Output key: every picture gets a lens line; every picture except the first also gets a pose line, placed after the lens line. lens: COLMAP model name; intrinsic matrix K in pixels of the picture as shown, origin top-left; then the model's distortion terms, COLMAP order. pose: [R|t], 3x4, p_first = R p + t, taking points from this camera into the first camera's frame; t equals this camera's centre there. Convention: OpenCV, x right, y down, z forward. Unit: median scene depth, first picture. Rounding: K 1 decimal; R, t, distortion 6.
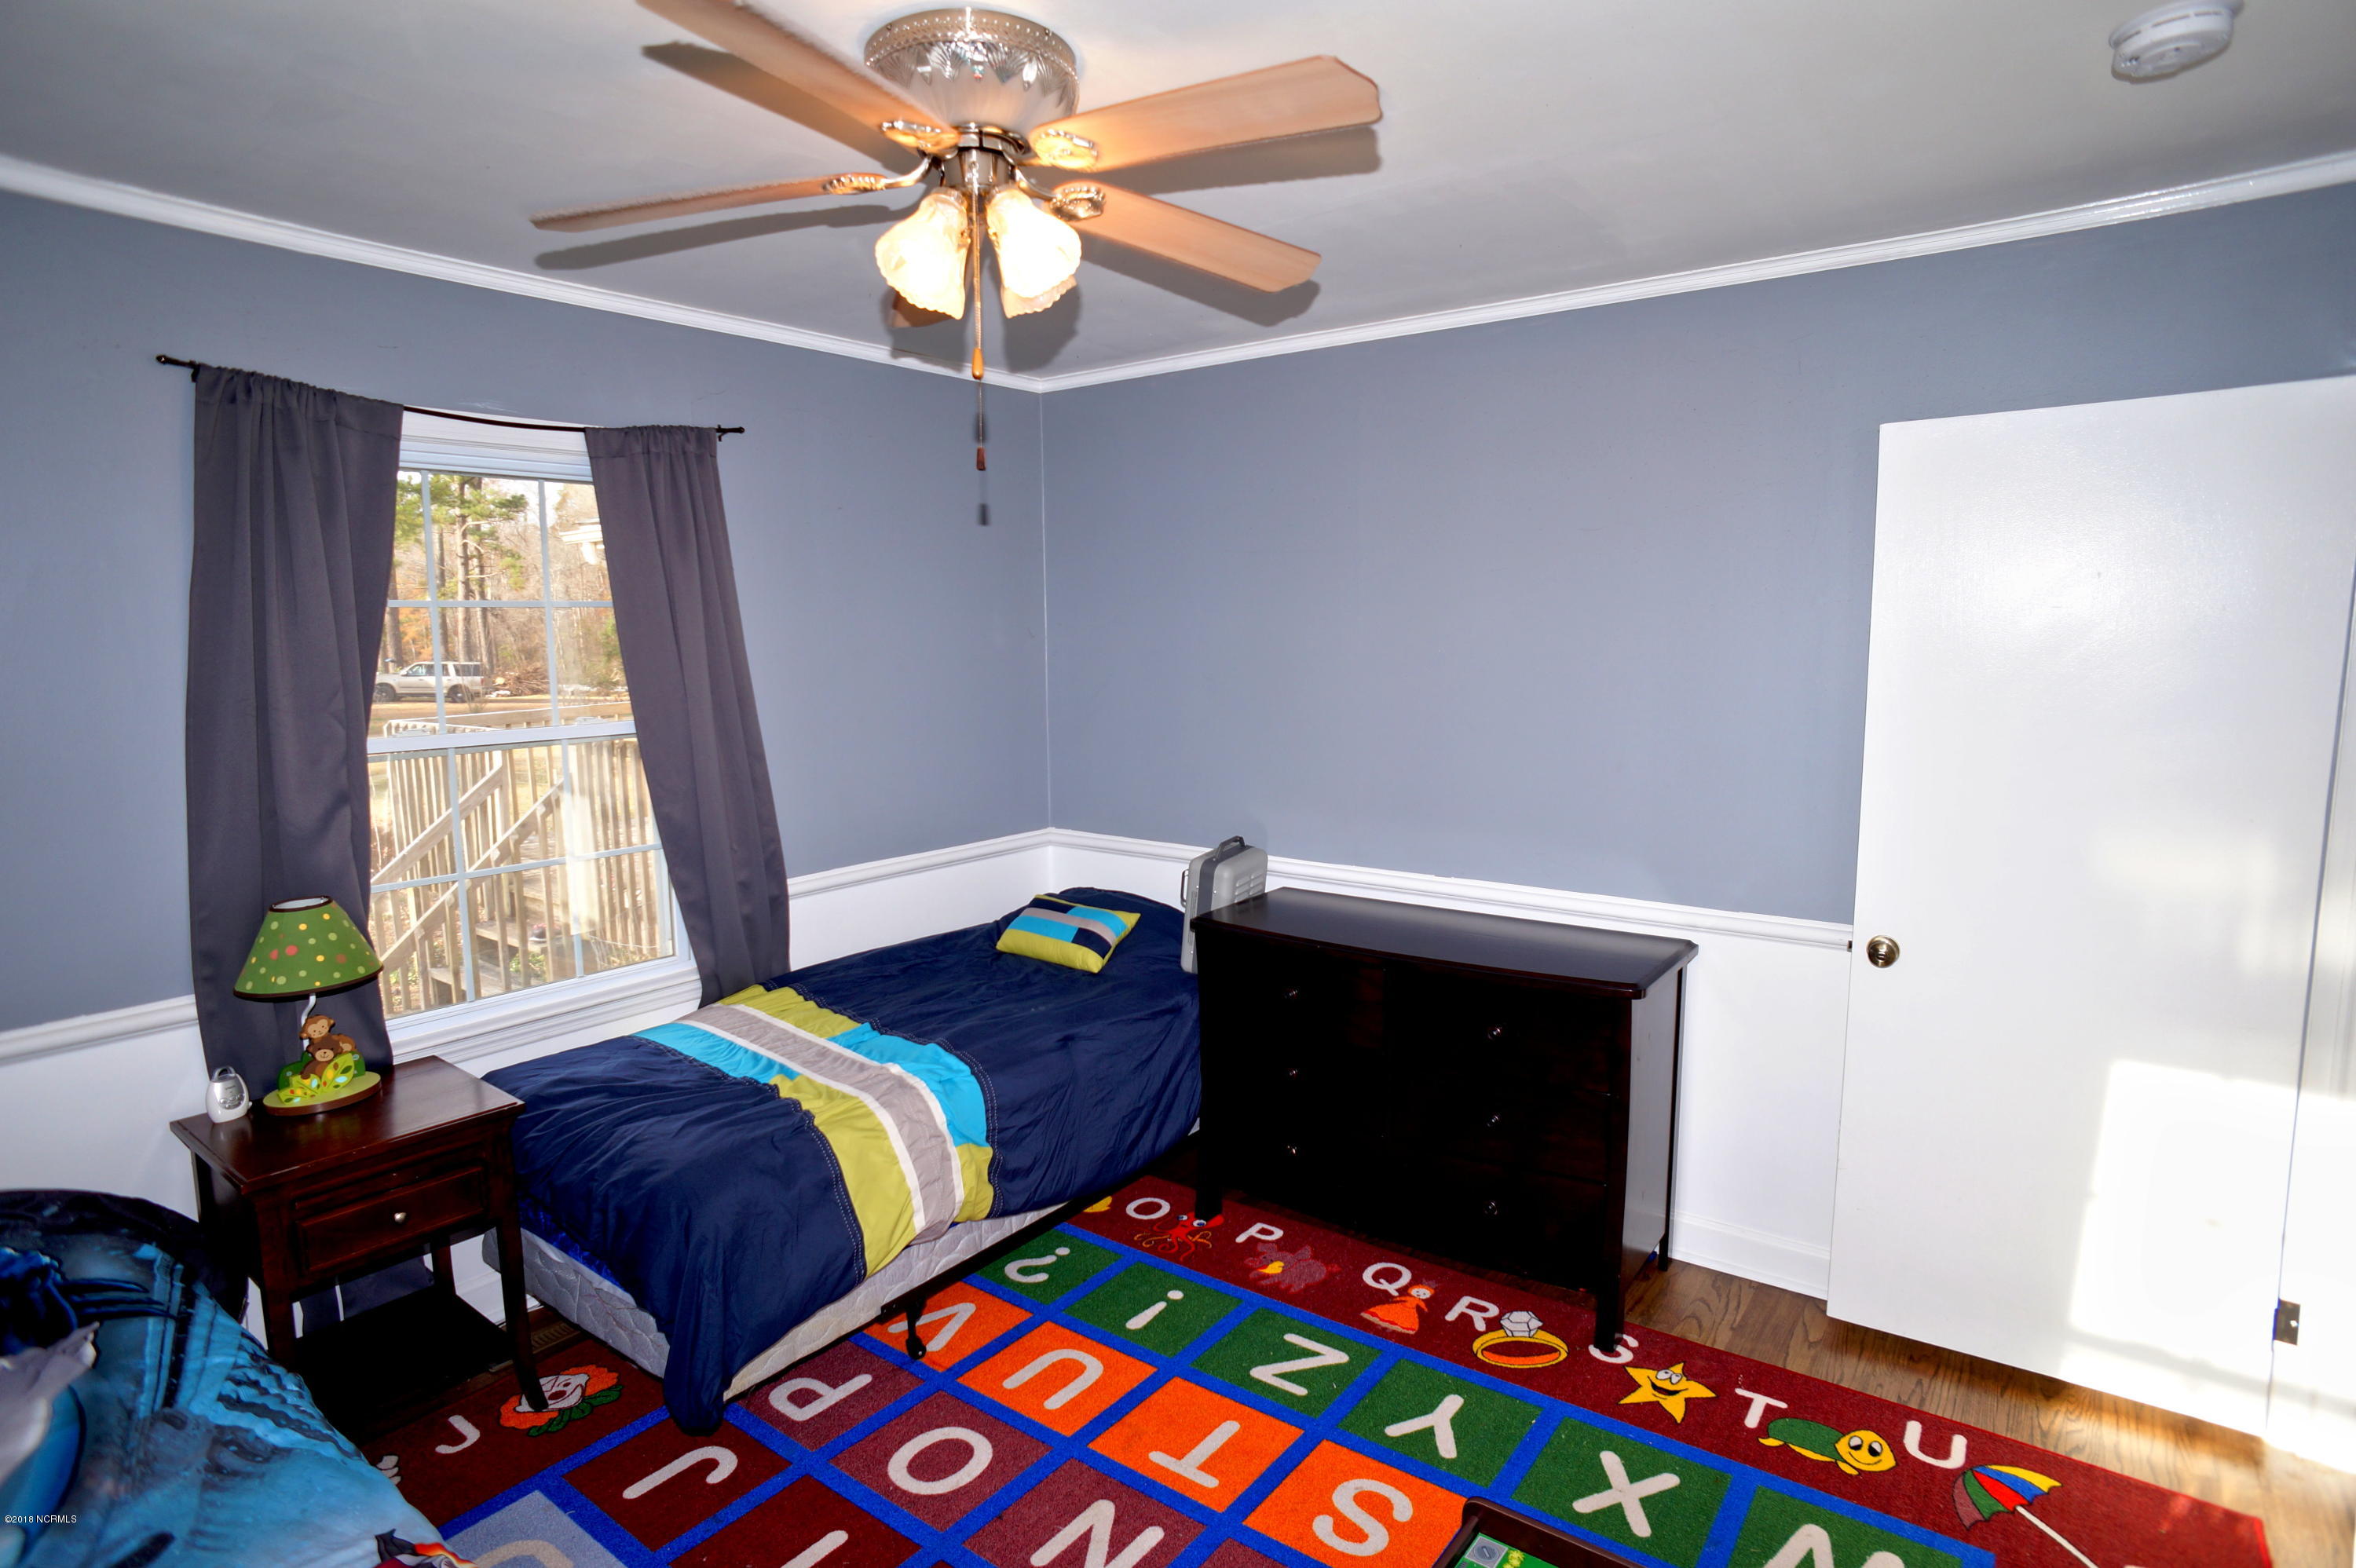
lens RADIAL K [[1247.8, 0, 1174.8], [0, 1247.8, 777.5], [0, 0, 1]] dist [-0.078800, 0.050603]
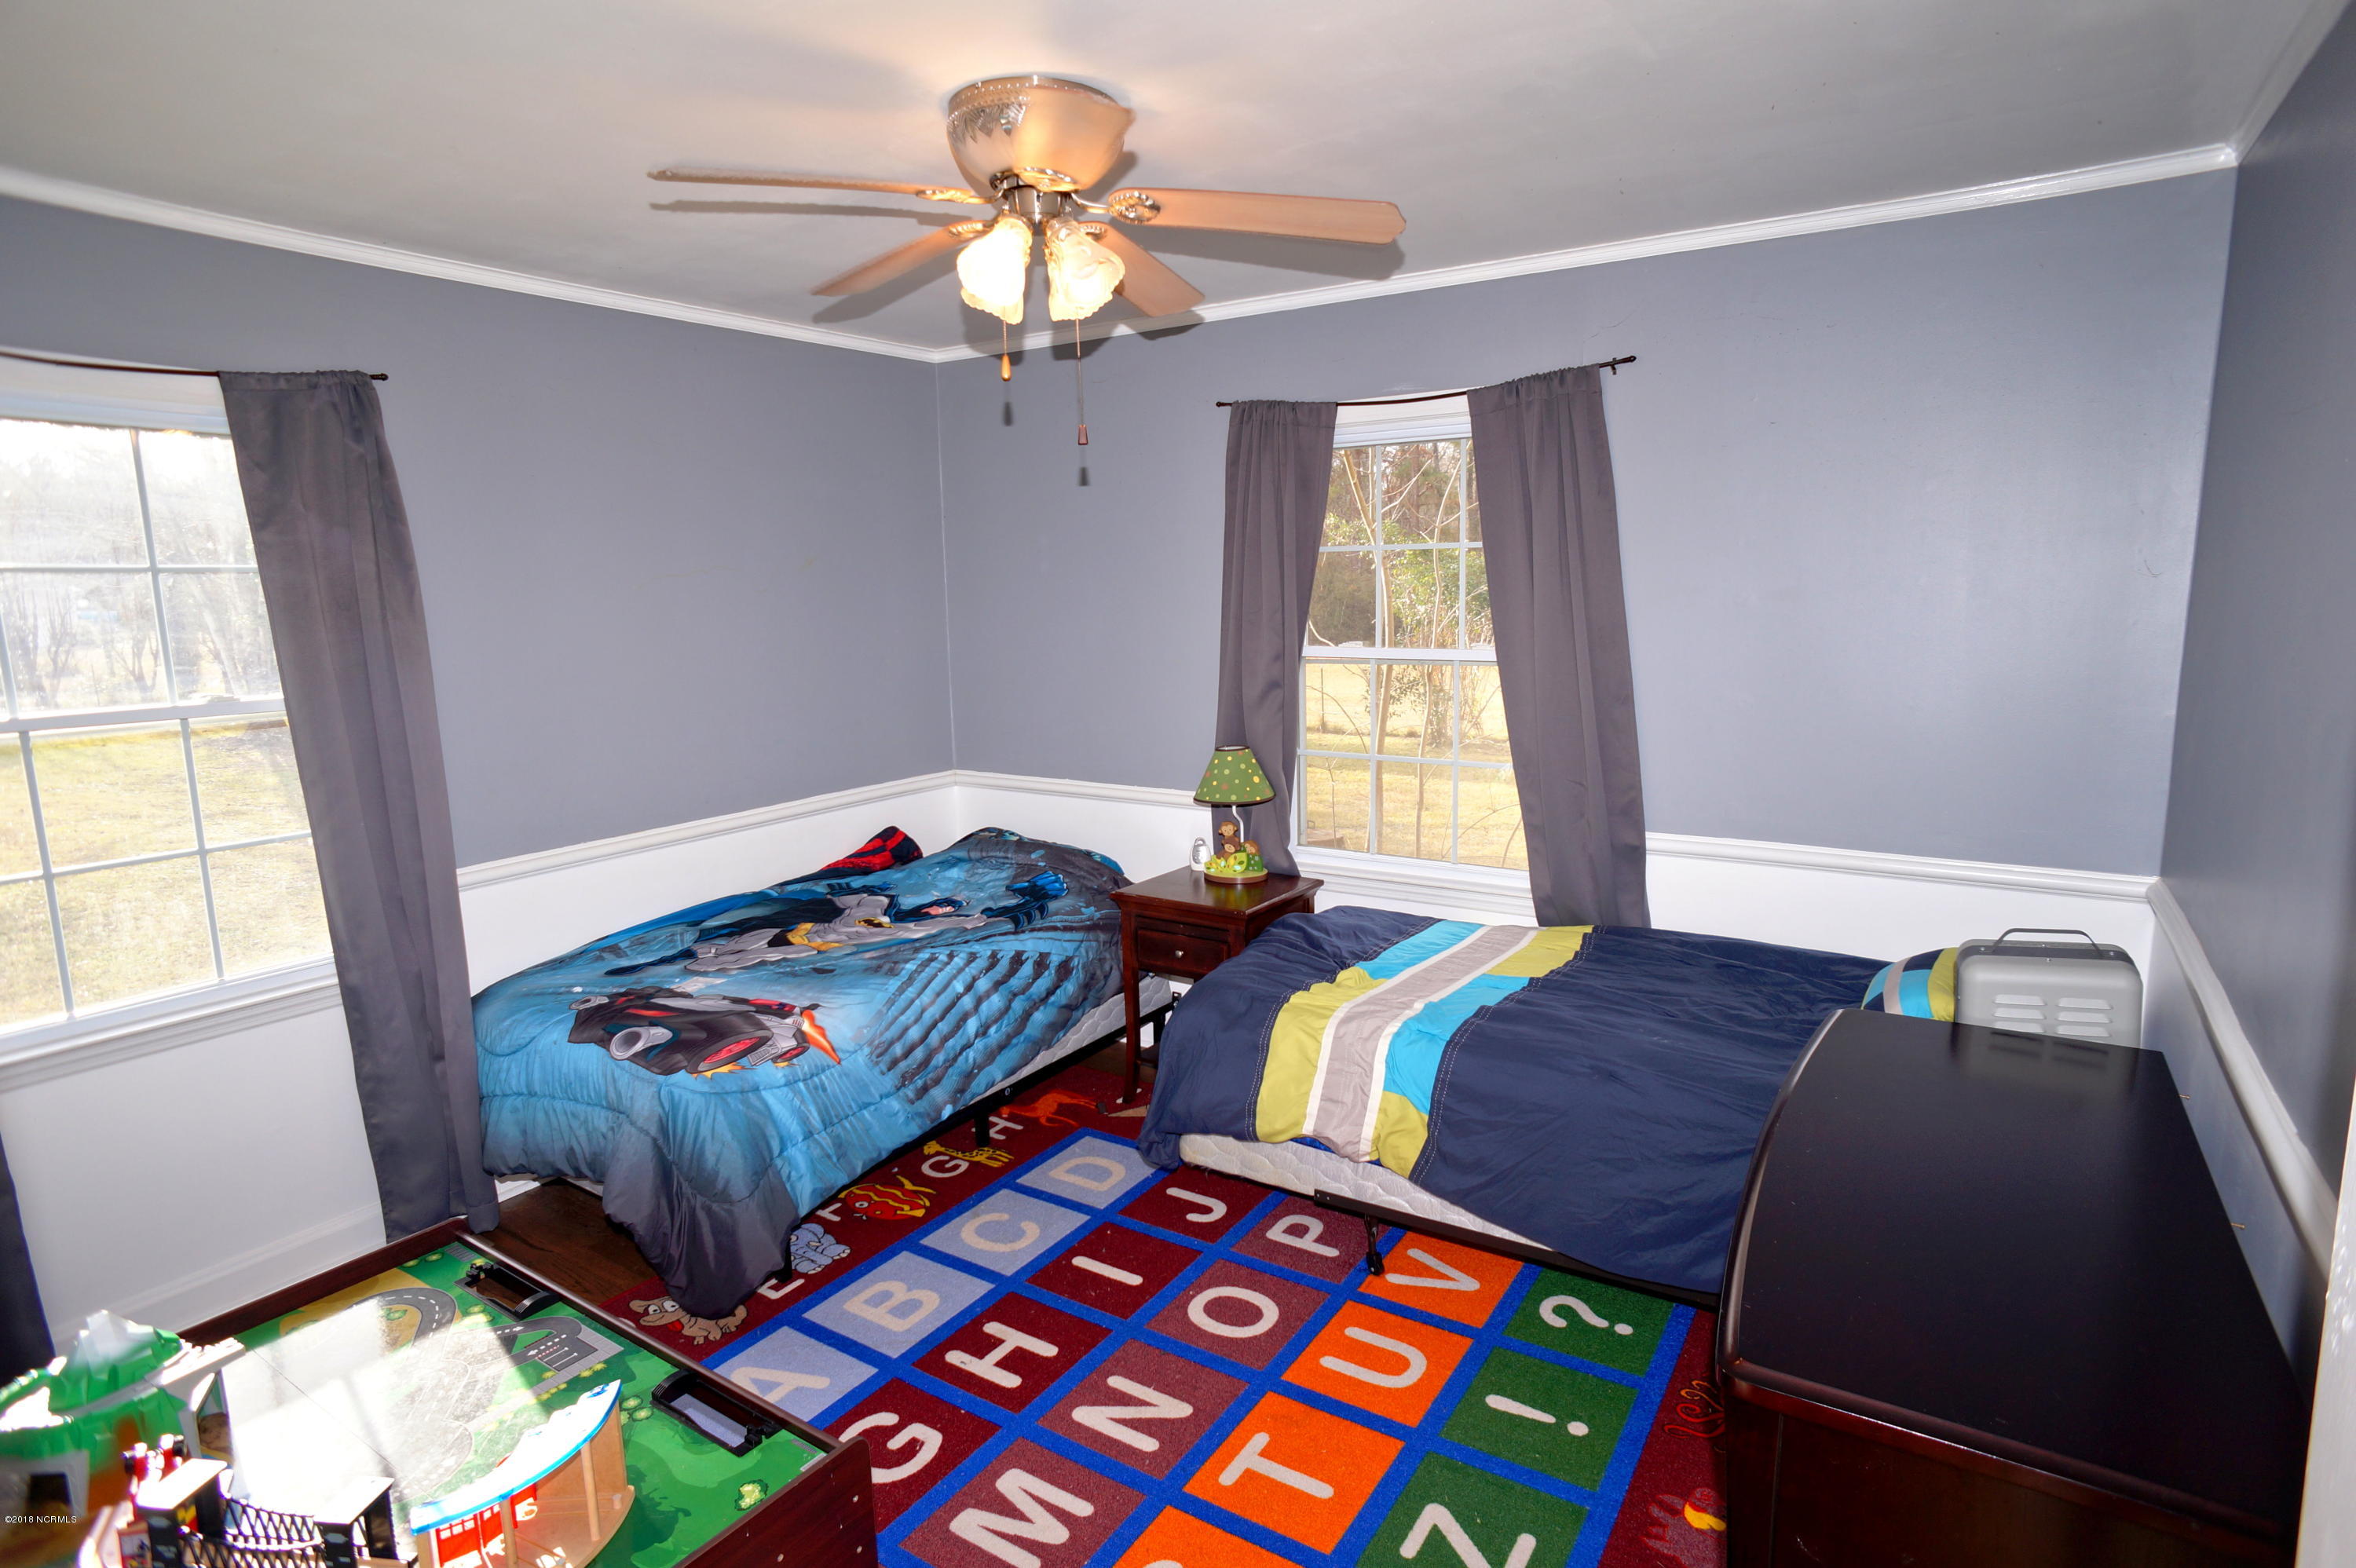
lens RADIAL K [[1247.8, 0, 1174.8], [0, 1247.8, 777.5], [0, 0, 1]] dist [-0.078800, 0.050603]
pose [[0.063865, 0.162208, -0.984688, 0.759314], [-0.102994, 0.982504, 0.155169, -0.087792], [0.992630, 0.091507, 0.079454, 0.726964]]
